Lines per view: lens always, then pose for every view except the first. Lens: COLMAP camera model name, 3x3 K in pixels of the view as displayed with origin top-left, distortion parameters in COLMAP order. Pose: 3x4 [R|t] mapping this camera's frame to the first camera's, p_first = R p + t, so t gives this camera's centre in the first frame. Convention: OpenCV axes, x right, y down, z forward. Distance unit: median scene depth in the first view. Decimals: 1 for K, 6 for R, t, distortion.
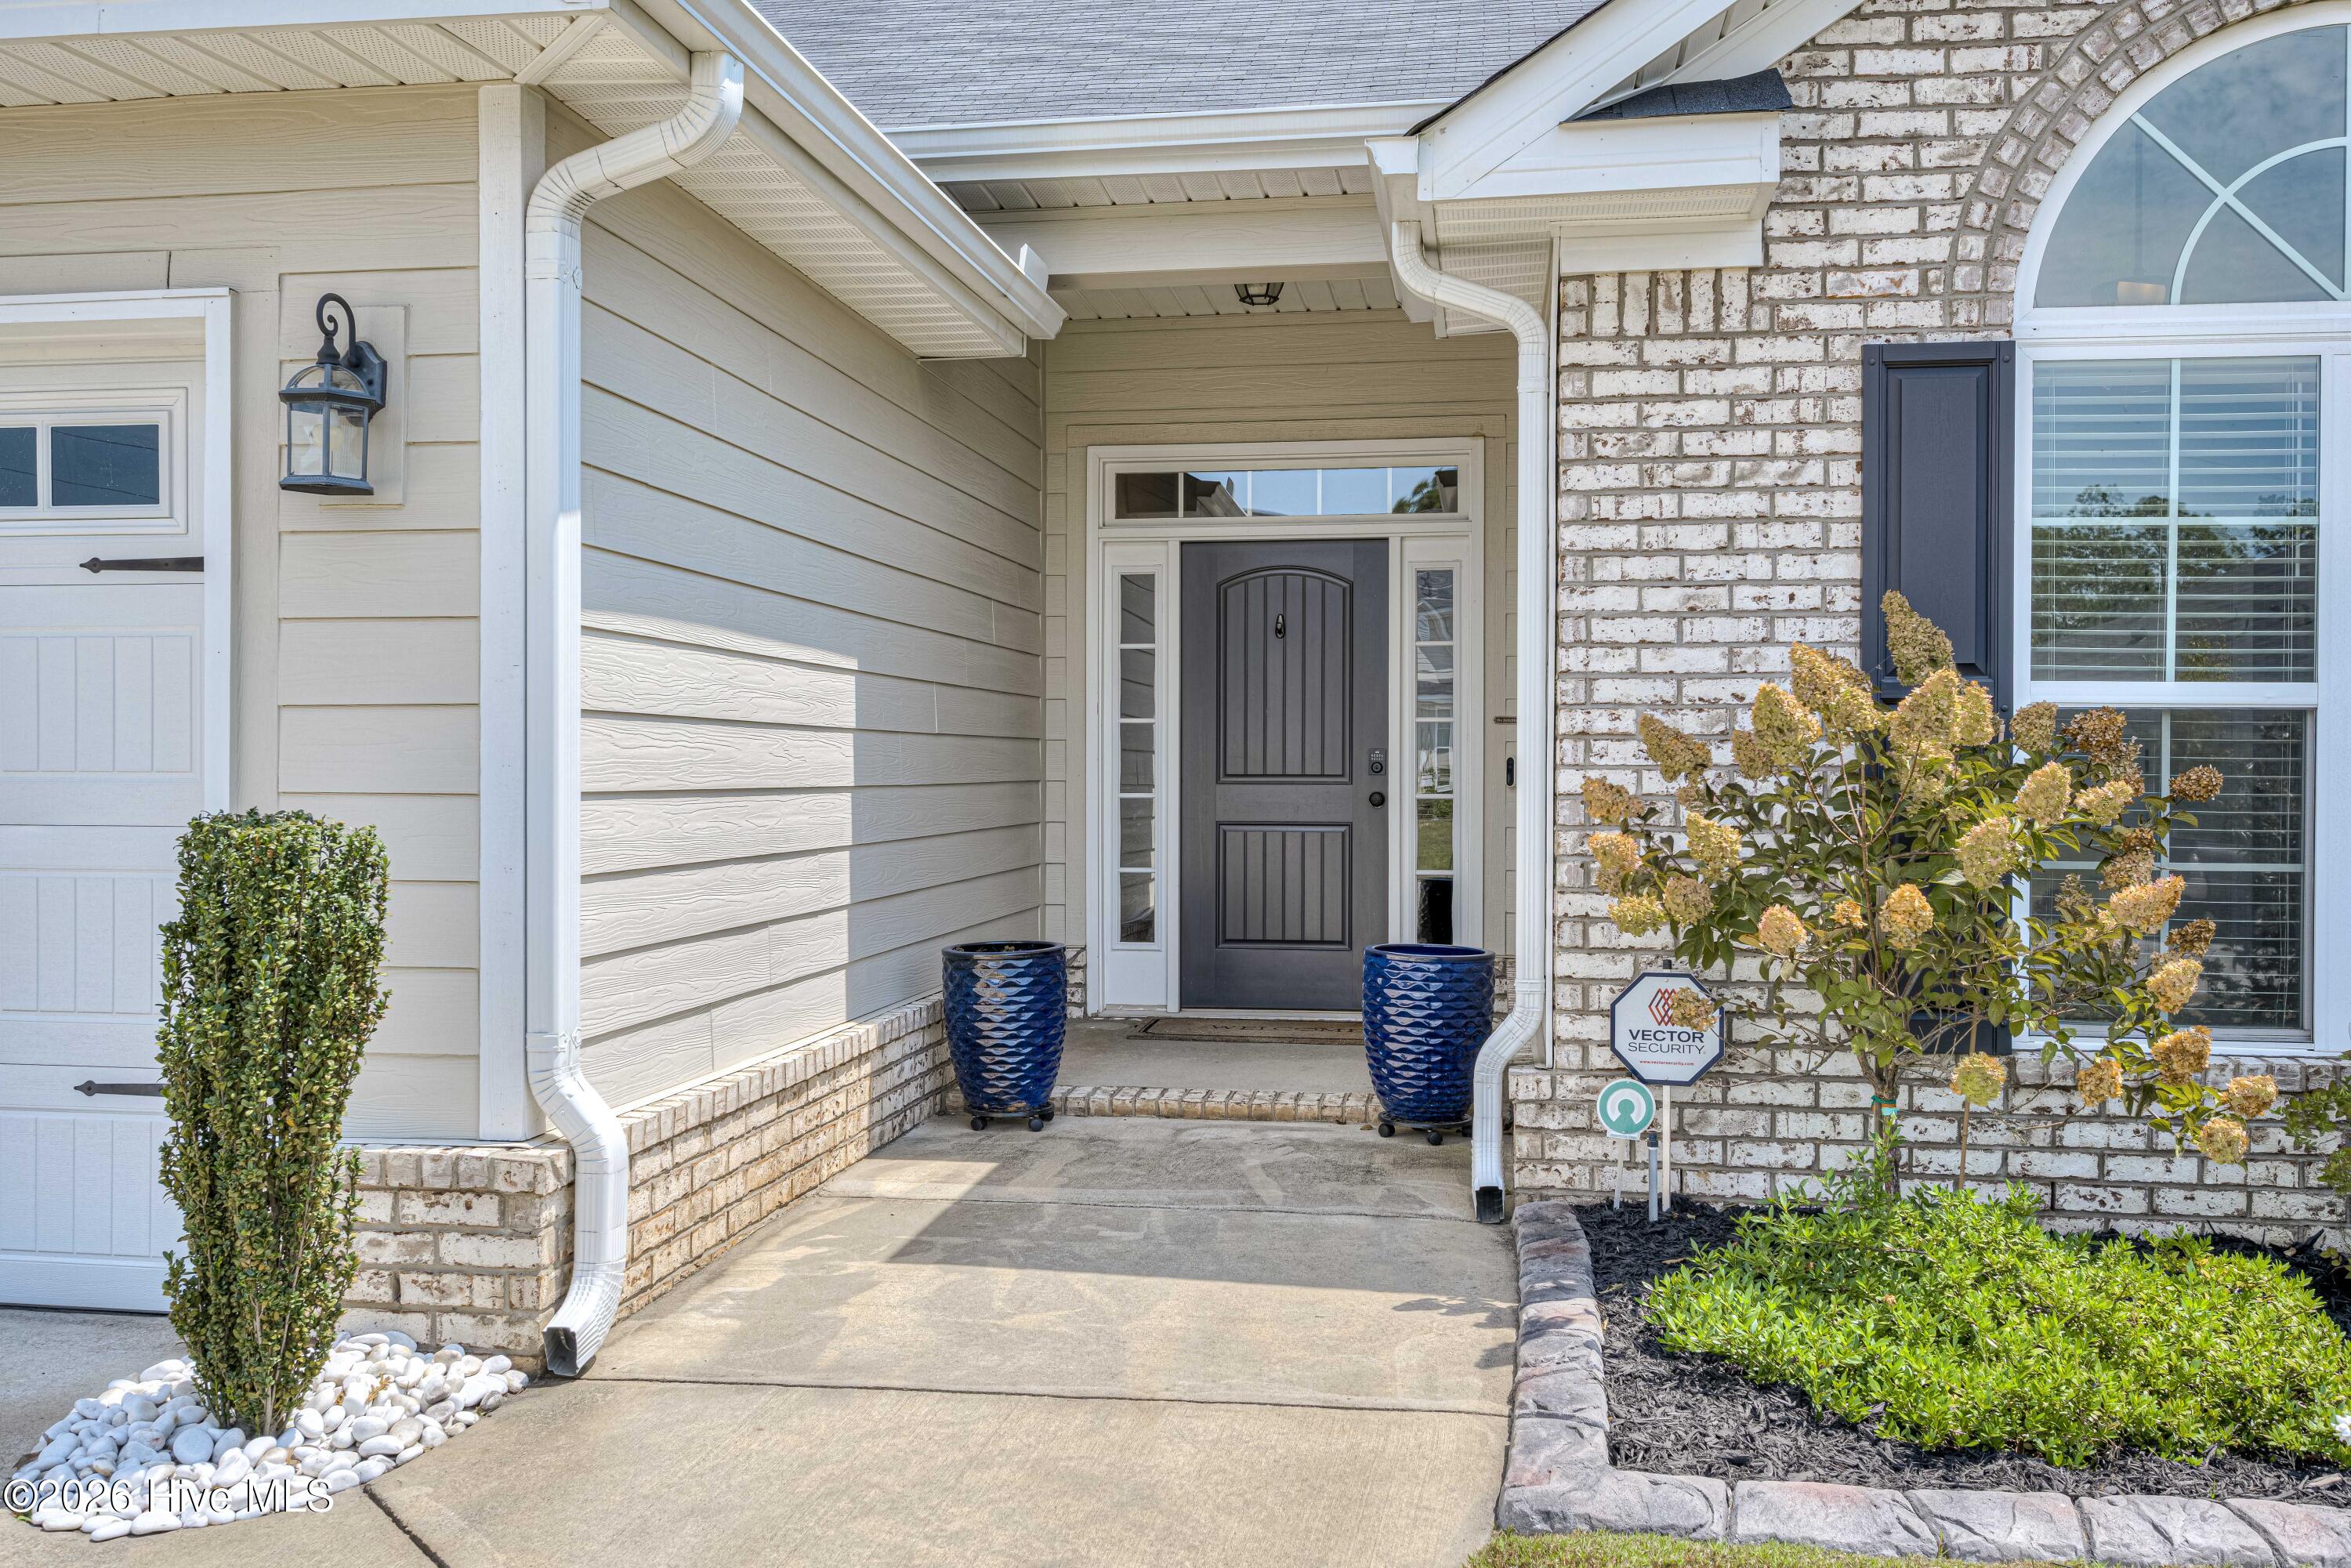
lens RADIAL K [[2100.9, 0, 1172.4], [0, 2100.9, 787.6], [0, 0, 1]] dist [0.003017, 0.010065]
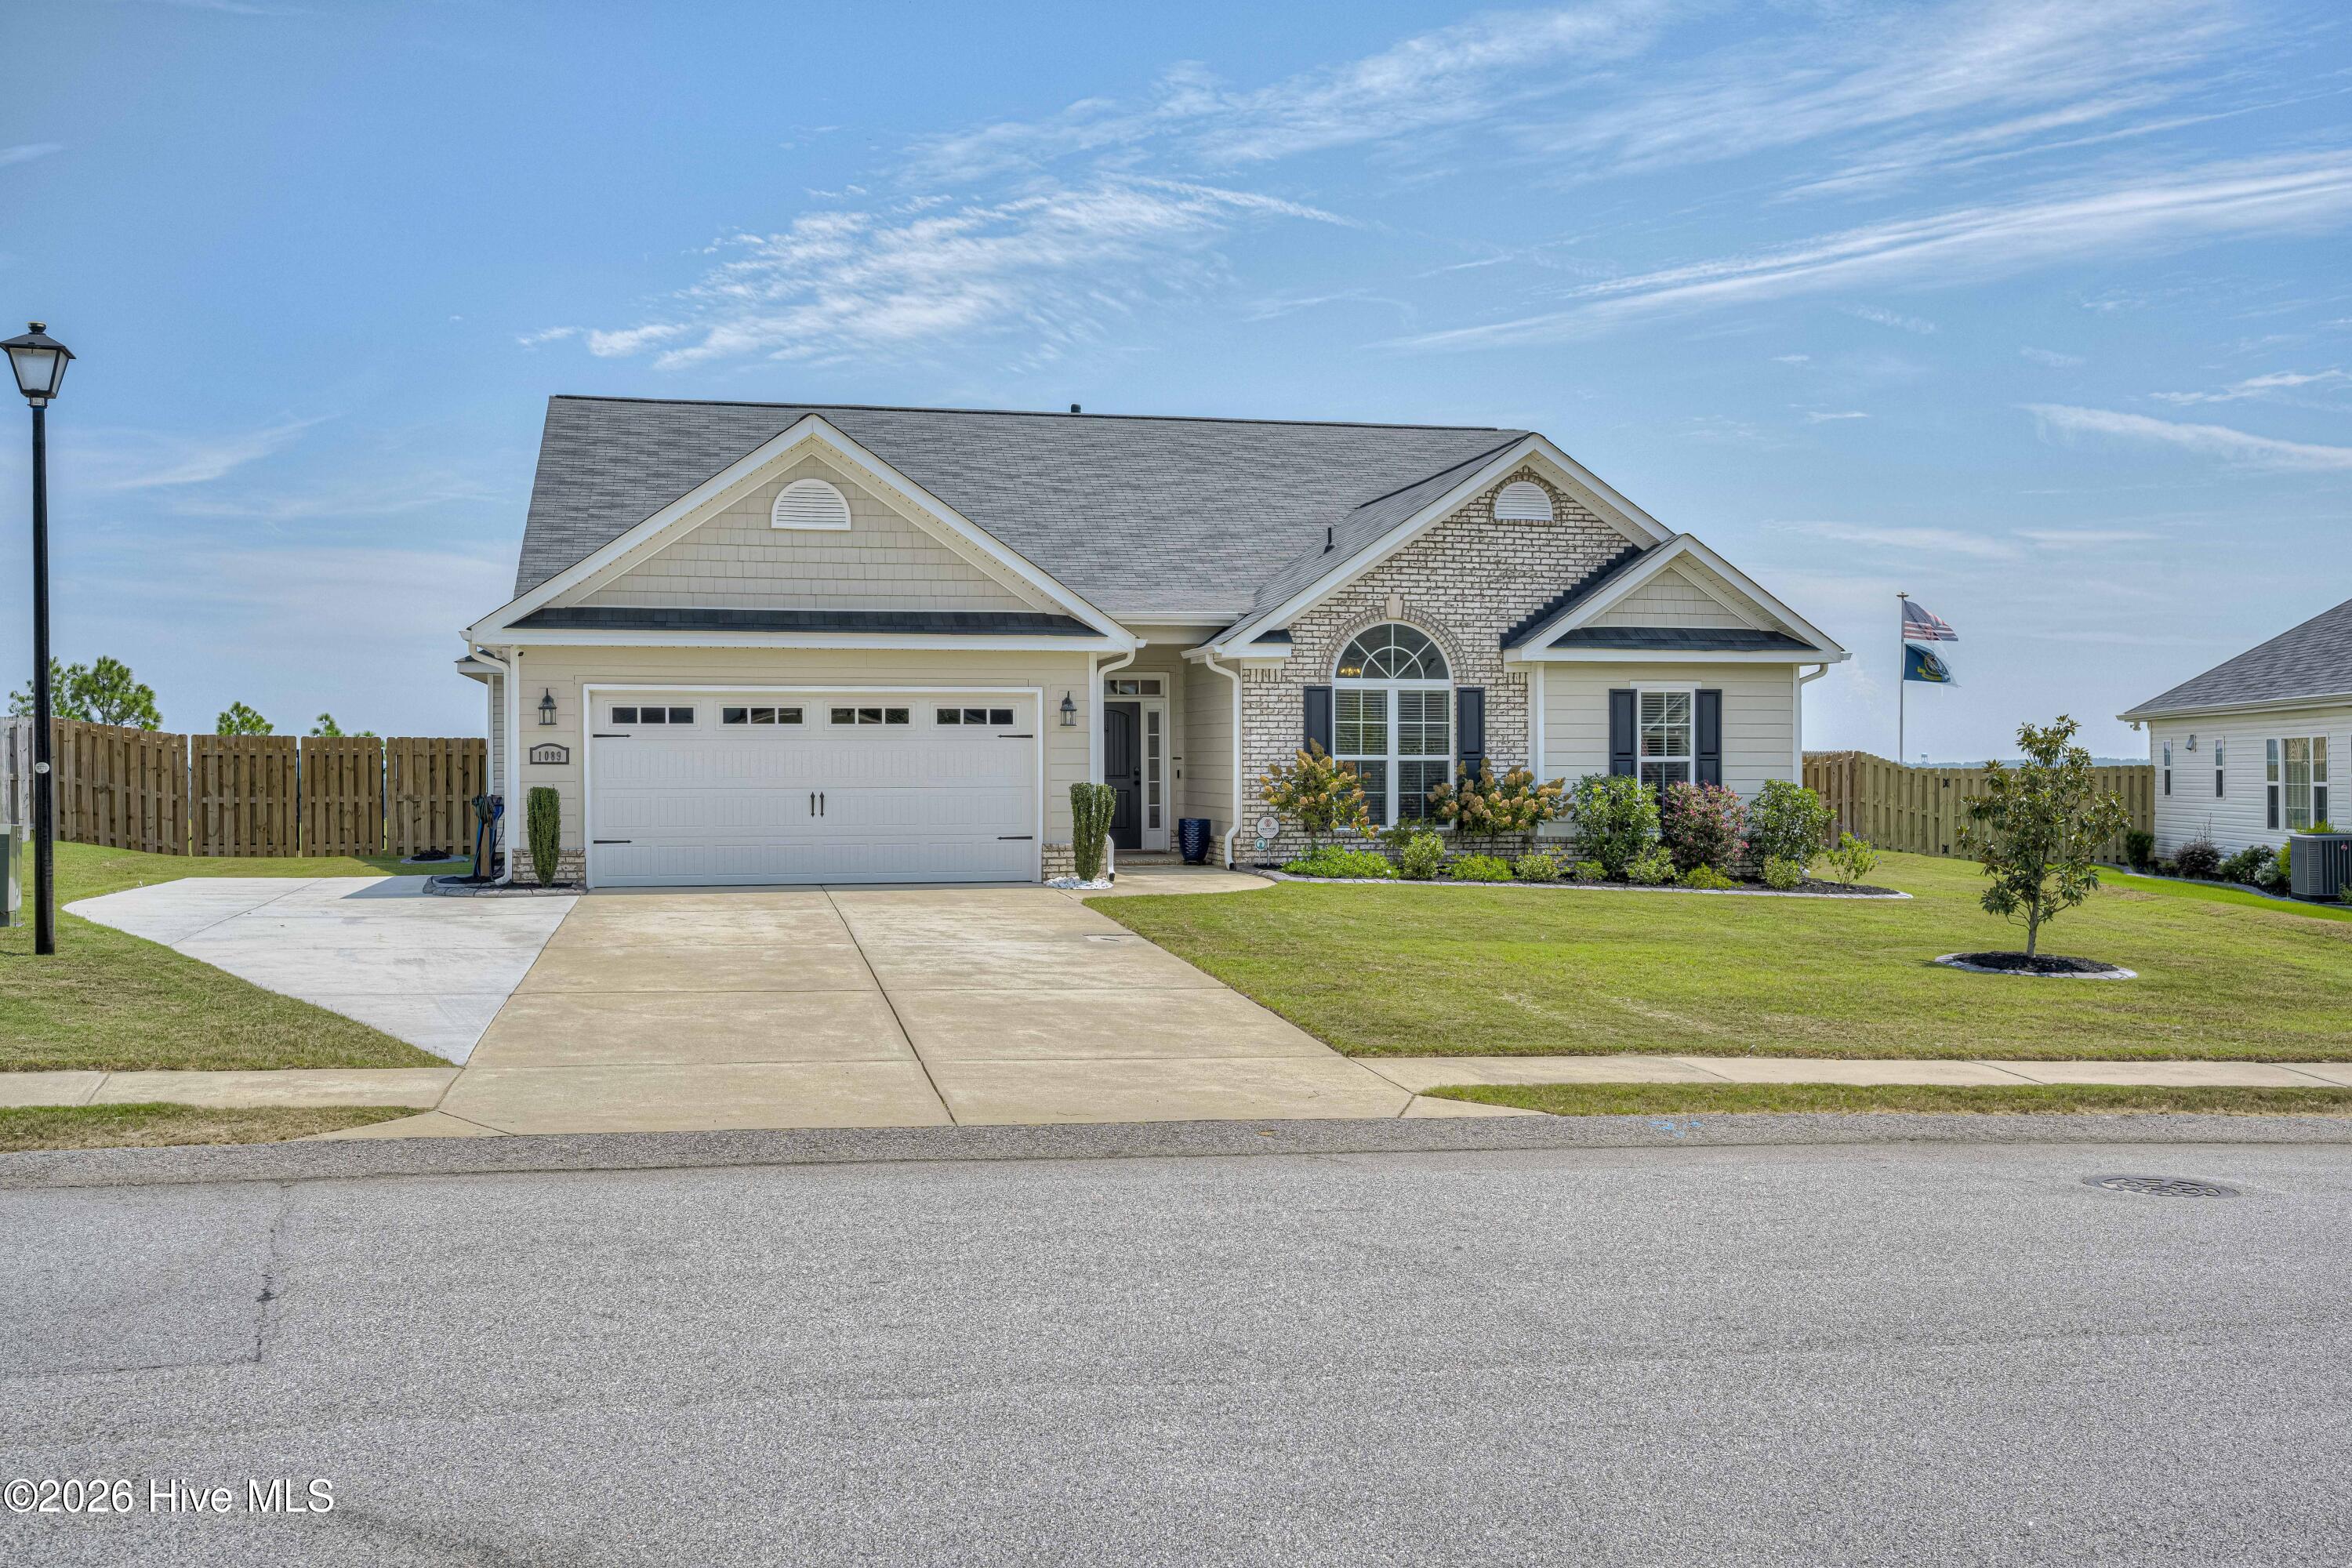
lens RADIAL K [[2101.9, 0, 1179.5], [0, 2101.9, 783.6], [0, 0, 1]] dist [0.003017, 0.010065]
pose [[0.930461, -0.009481, 0.366269, -1.771743], [0.010760, 0.999941, -0.001449, 0.020510], [-0.366234, 0.005289, 0.930508, -3.517495]]
